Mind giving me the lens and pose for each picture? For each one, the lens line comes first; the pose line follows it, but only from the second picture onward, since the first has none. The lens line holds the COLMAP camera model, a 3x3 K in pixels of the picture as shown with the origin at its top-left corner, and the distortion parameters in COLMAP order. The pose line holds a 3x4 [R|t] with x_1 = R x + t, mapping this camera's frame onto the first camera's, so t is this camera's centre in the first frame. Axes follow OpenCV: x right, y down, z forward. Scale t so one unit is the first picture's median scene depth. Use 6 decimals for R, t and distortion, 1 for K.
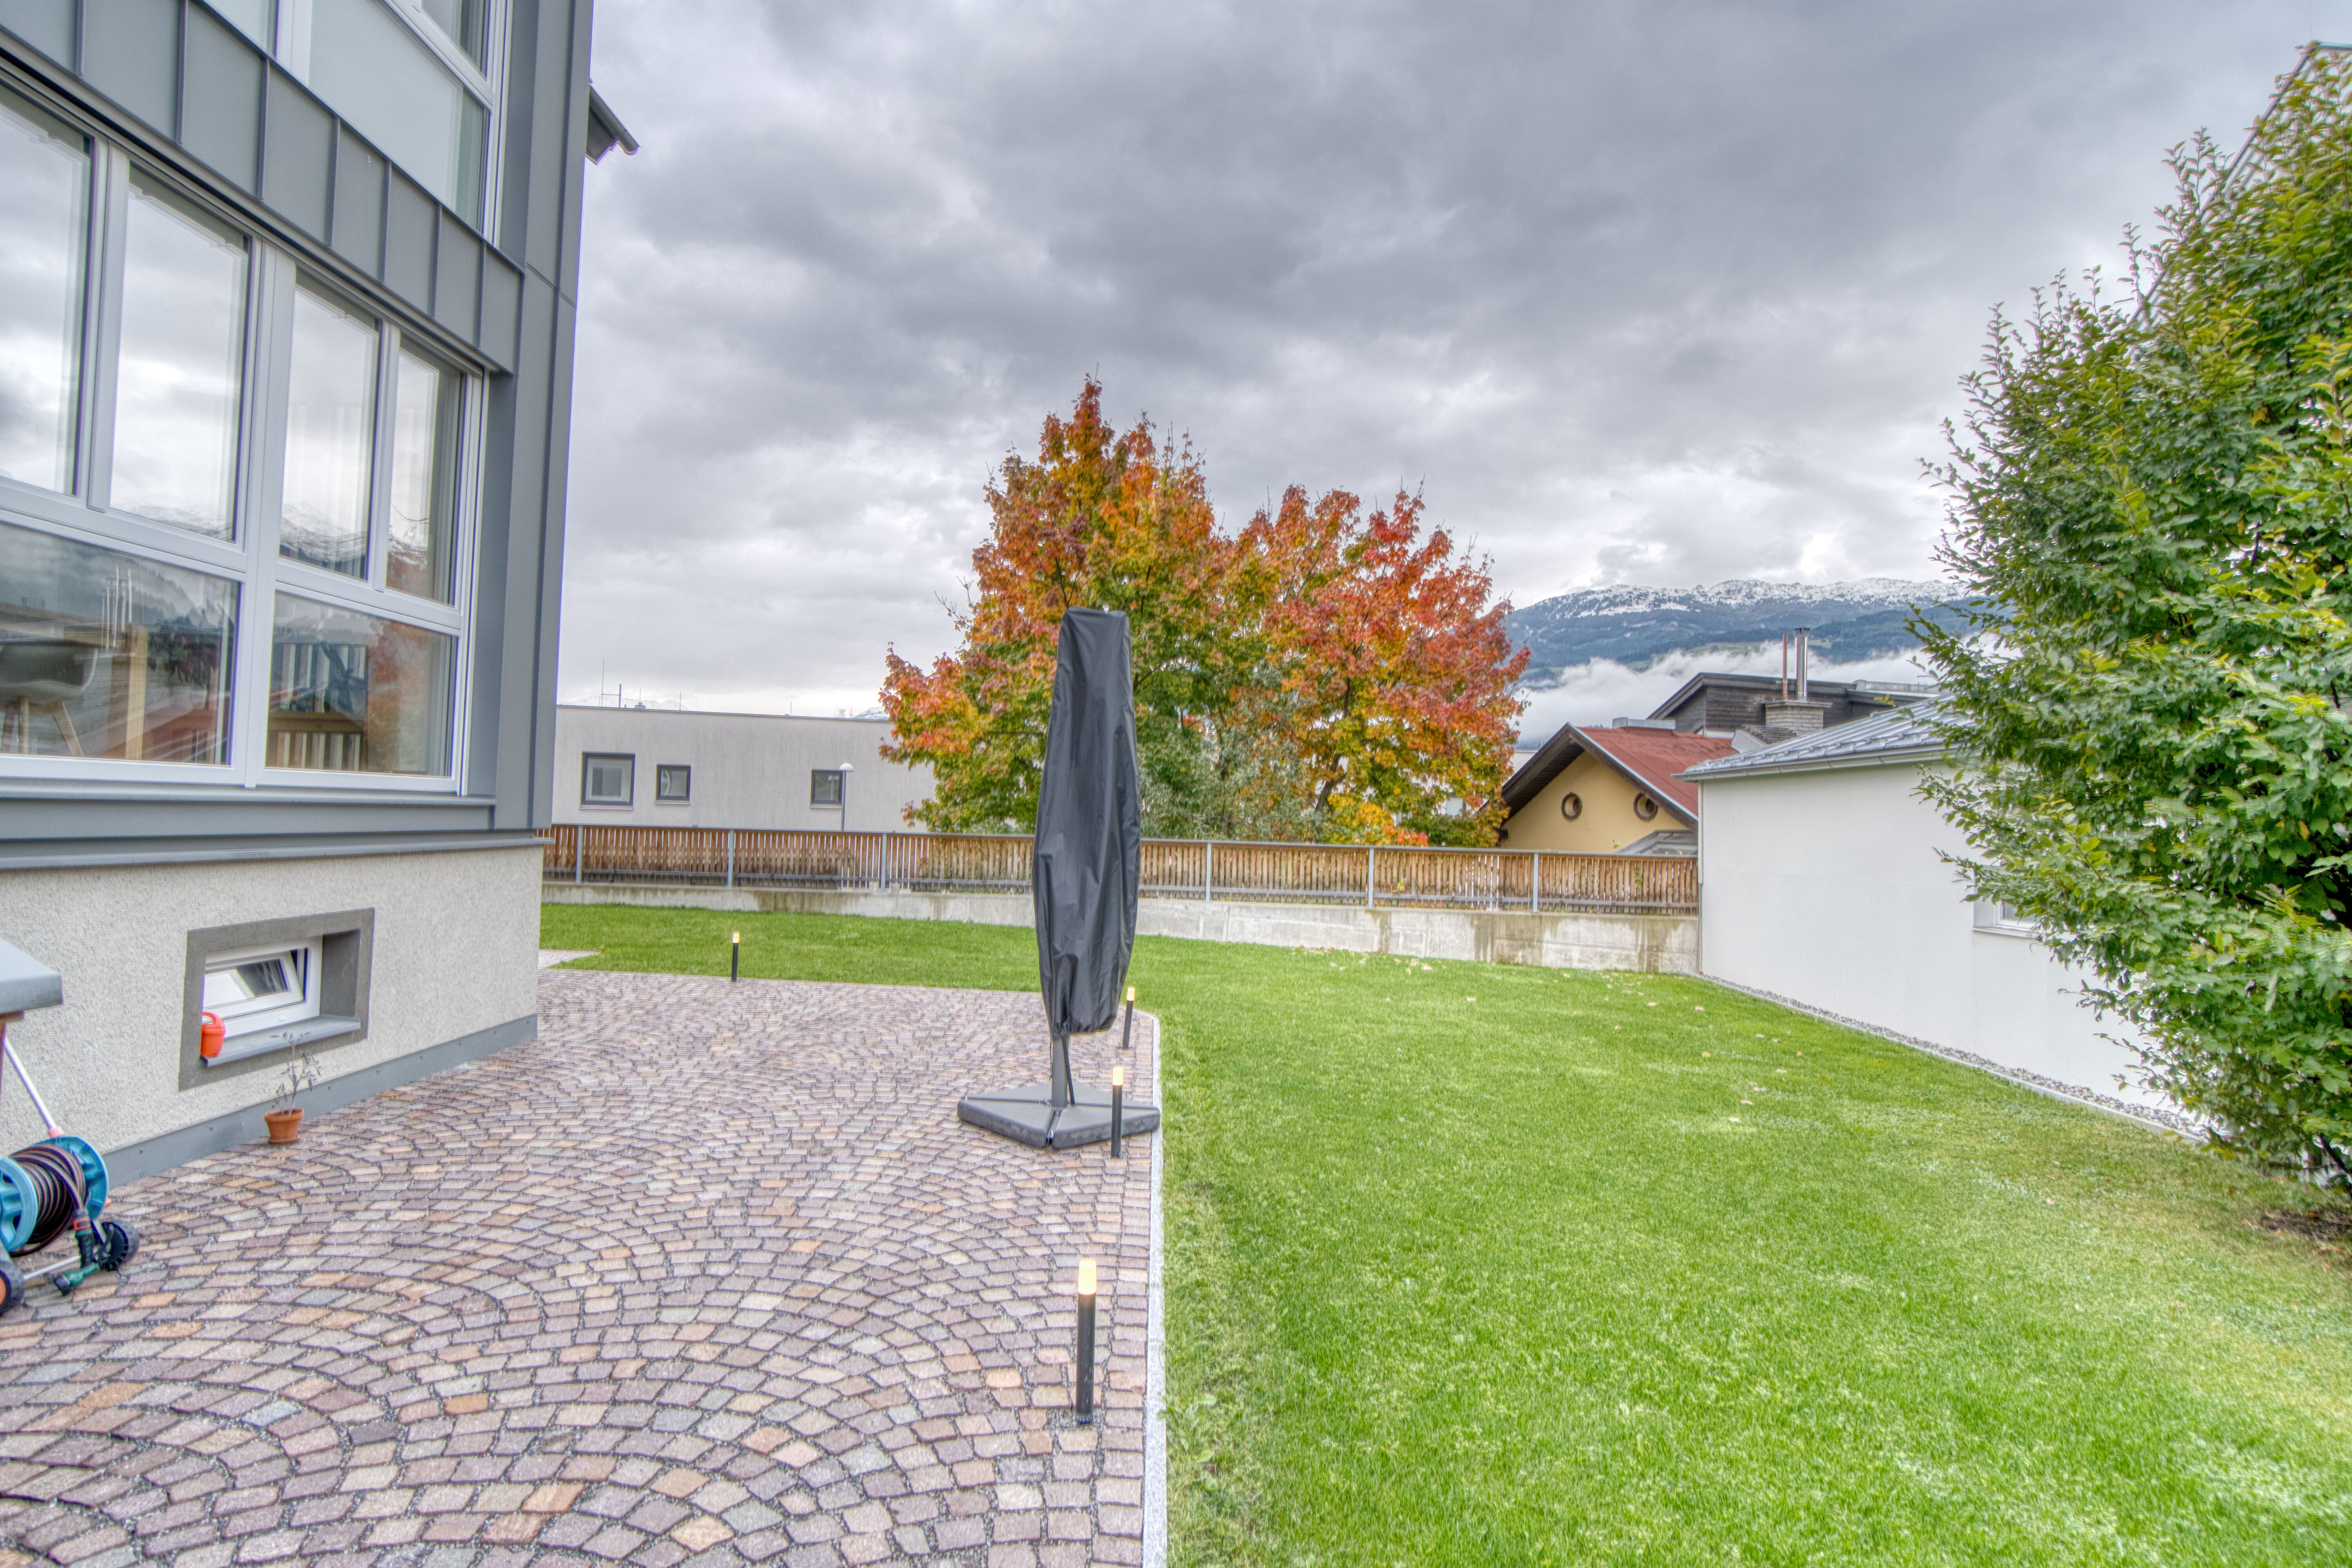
lens RADIAL K [[1224.4, 0, 1180.4], [0, 1224.4, 765.0], [0, 0, 1]] dist [-0.023486, 0.005205]
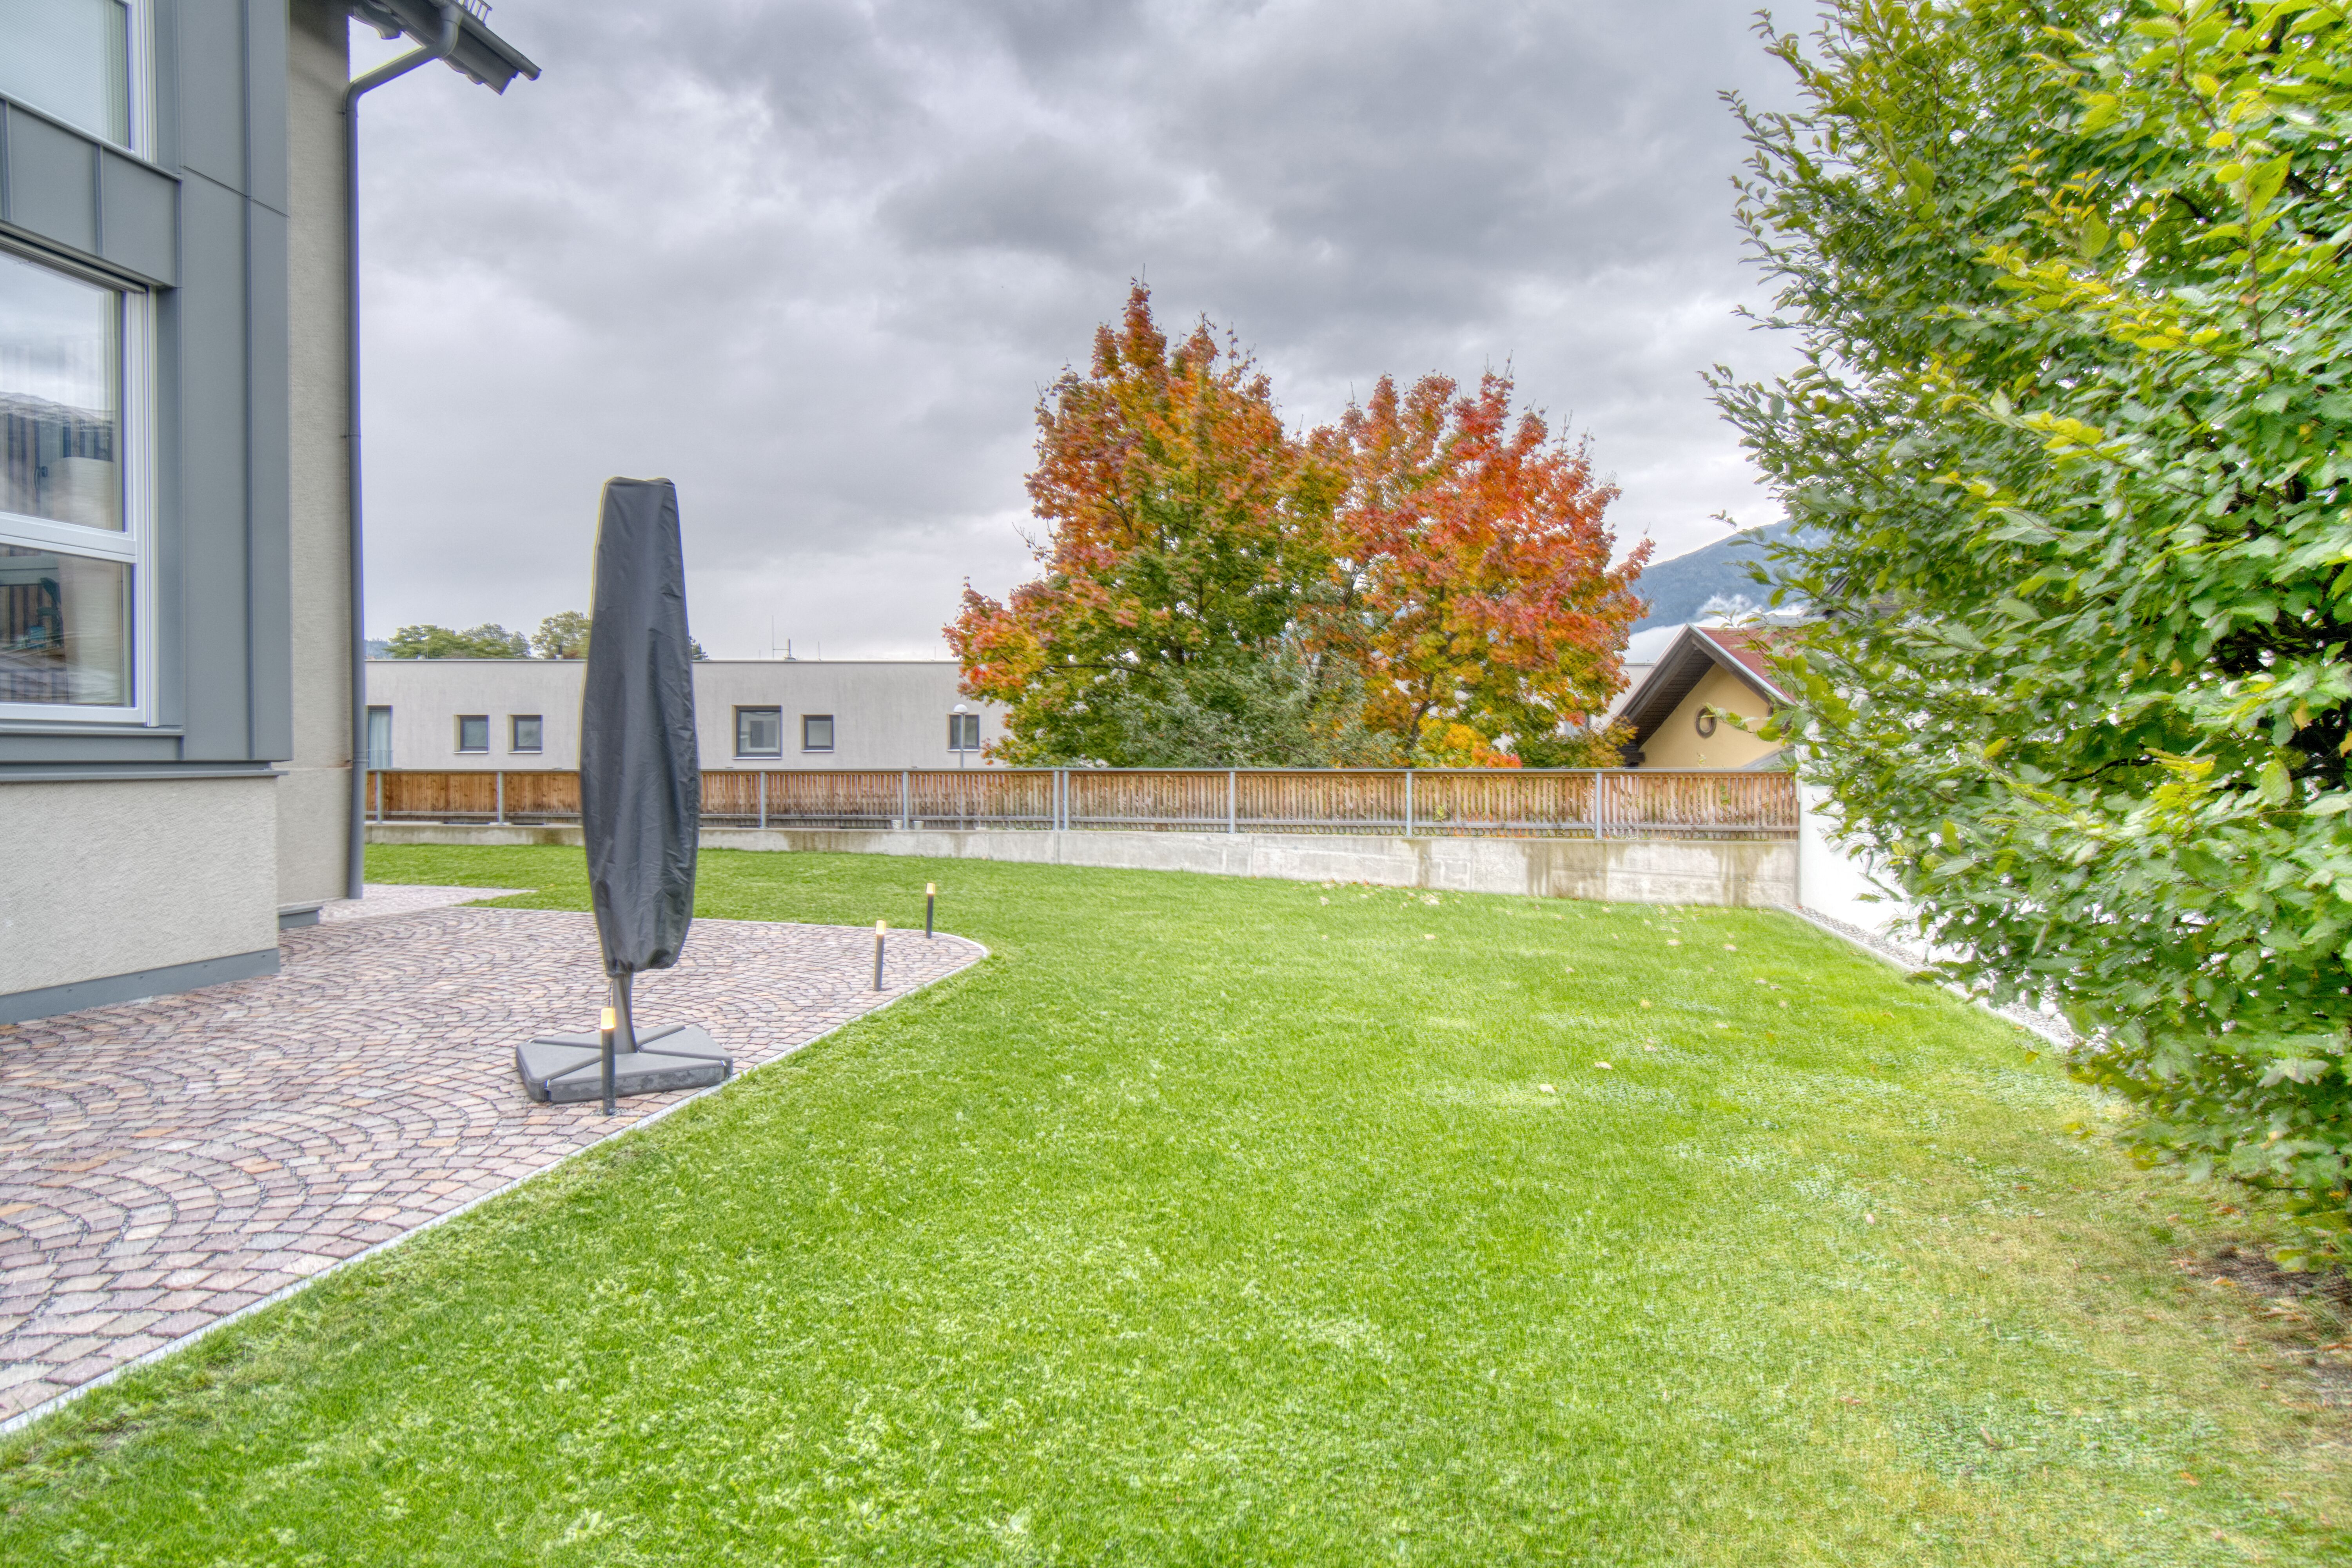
lens RADIAL K [[1224.4, 0, 1170.5], [0, 1224.4, 770.3], [0, 0, 1]] dist [-0.023486, 0.005205]
pose [[0.978221, -0.027903, -0.205683, 0.135850], [0.038233, 0.998190, 0.046419, 0.015231], [0.204016, -0.053272, 0.977517, 0.069806]]
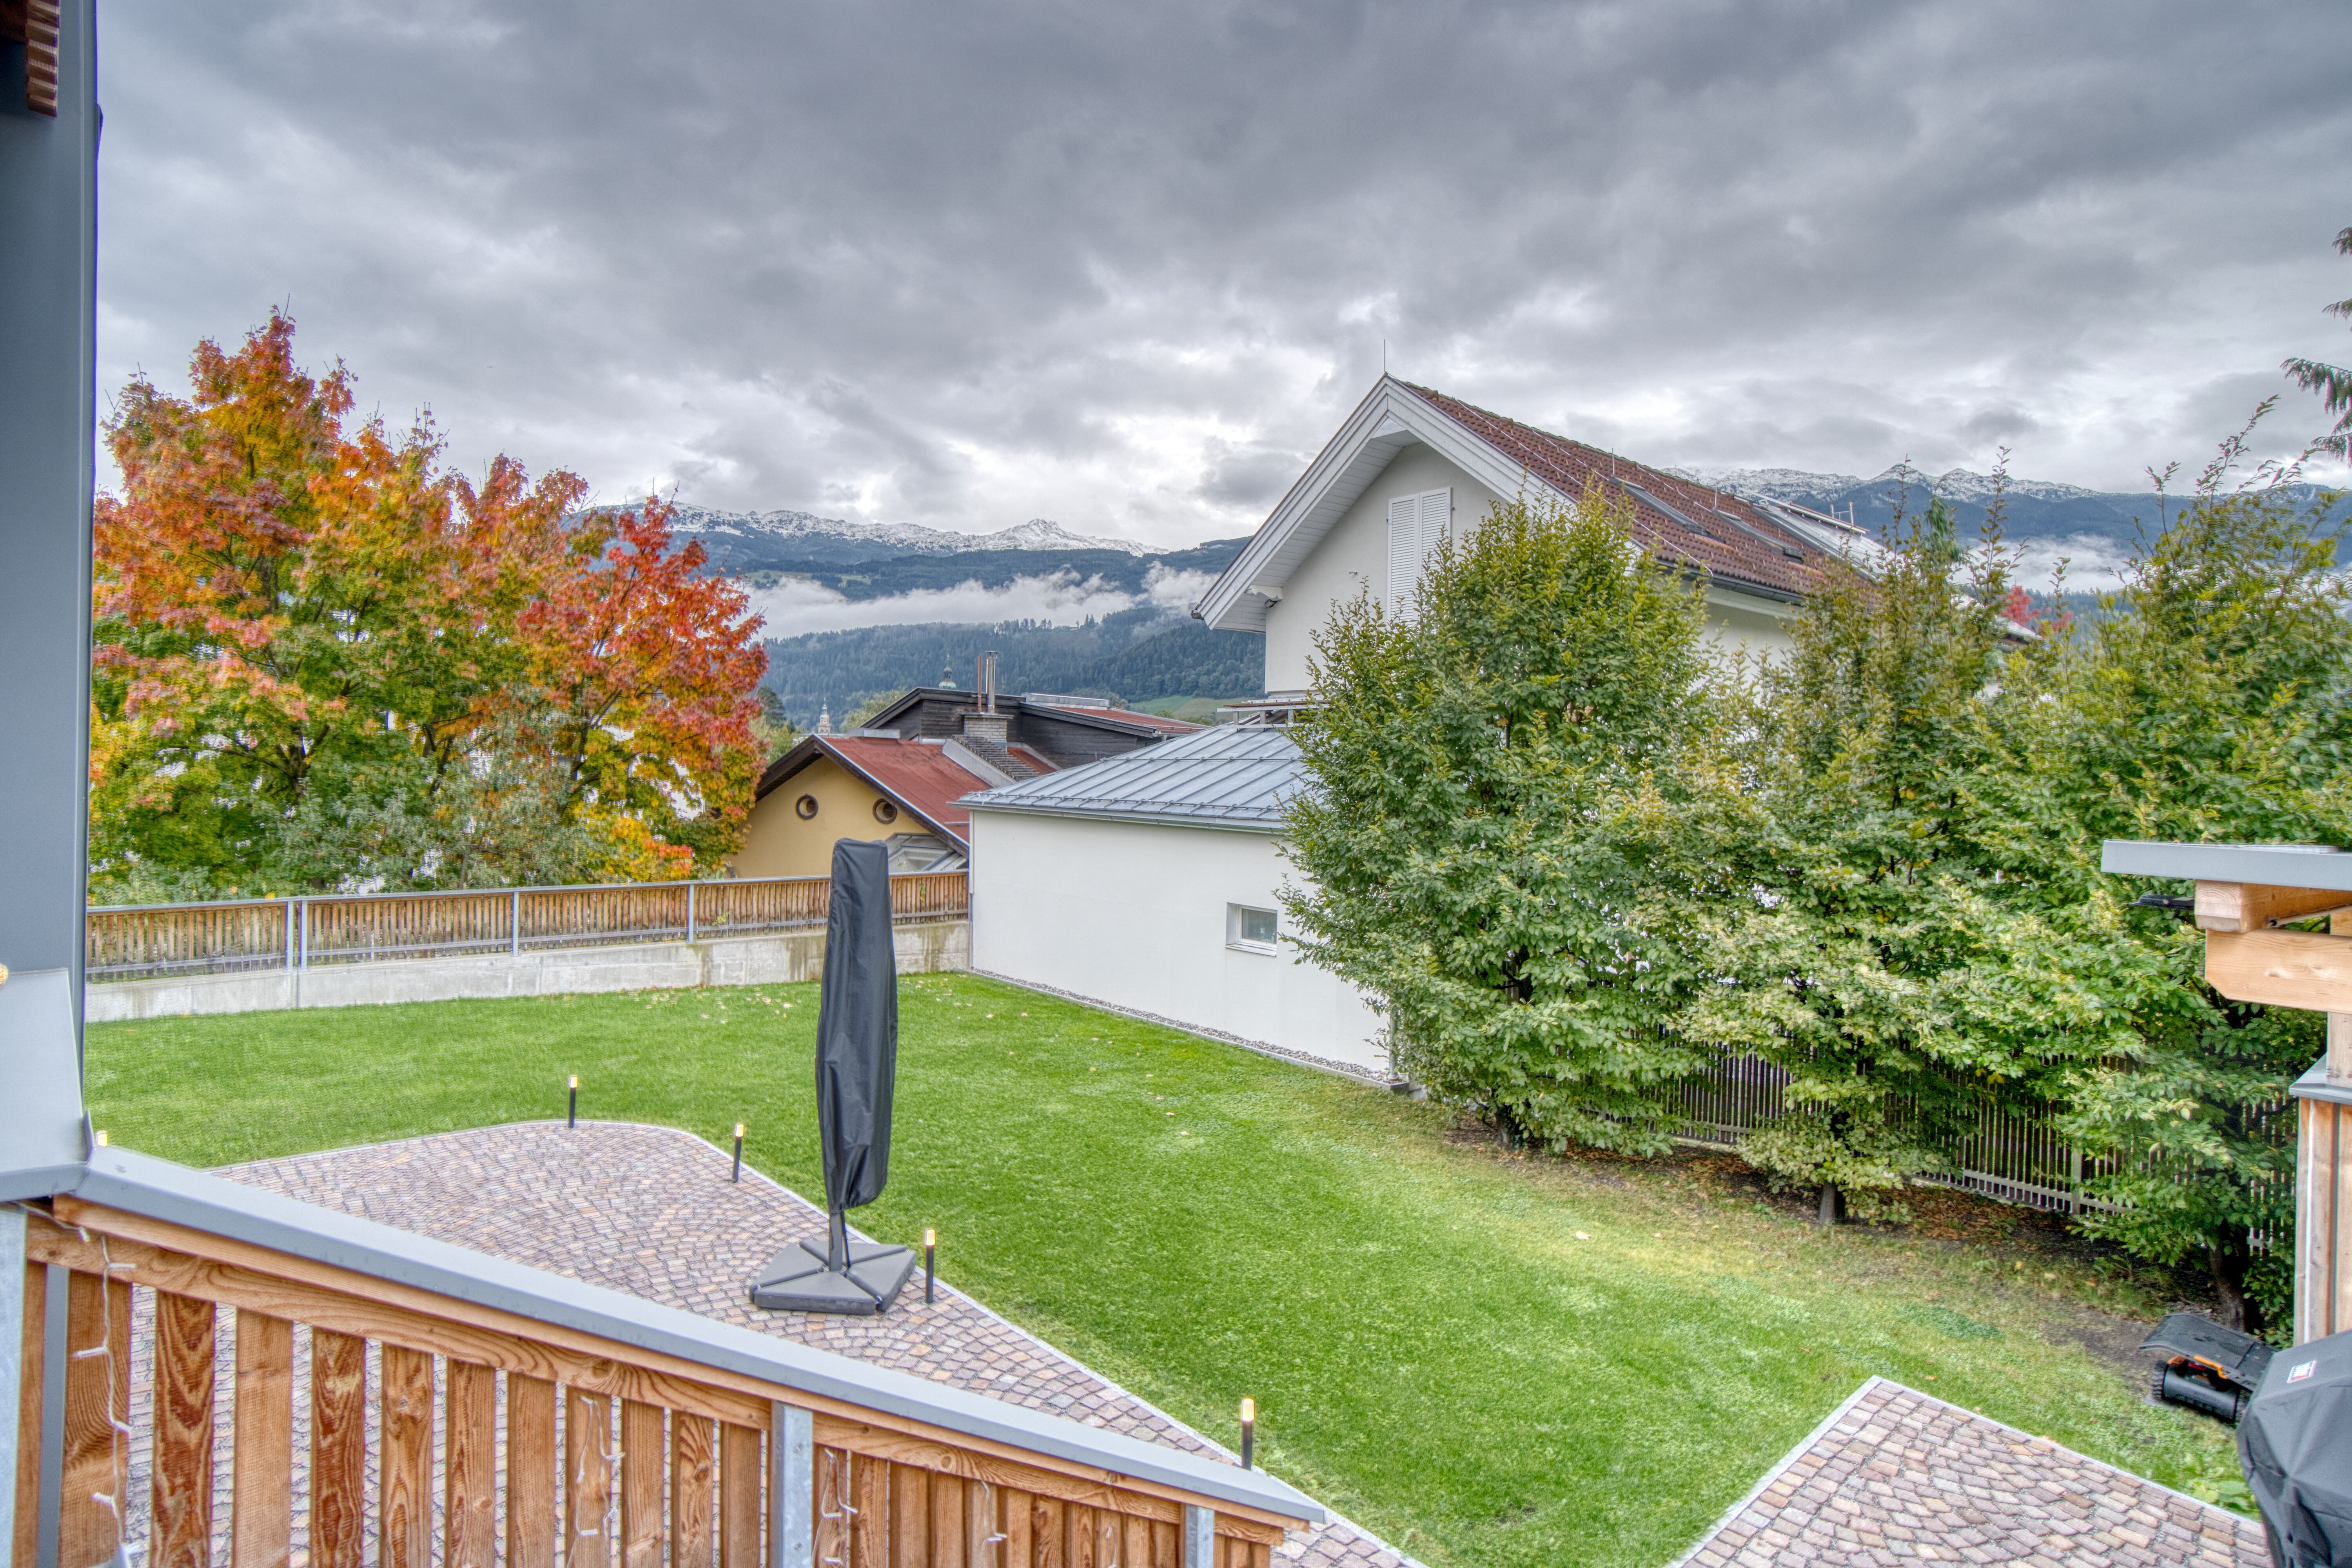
lens RADIAL K [[1224.4, 0, 1200.1], [0, 1224.4, 786.0], [0, 0, 1]] dist [-0.023486, 0.005205]
pose [[0.727243, -0.024426, 0.685945, -0.189131], [-0.039479, 0.996223, 0.077332, -0.090137], [-0.685243, -0.083320, 0.723532, -0.027220]]
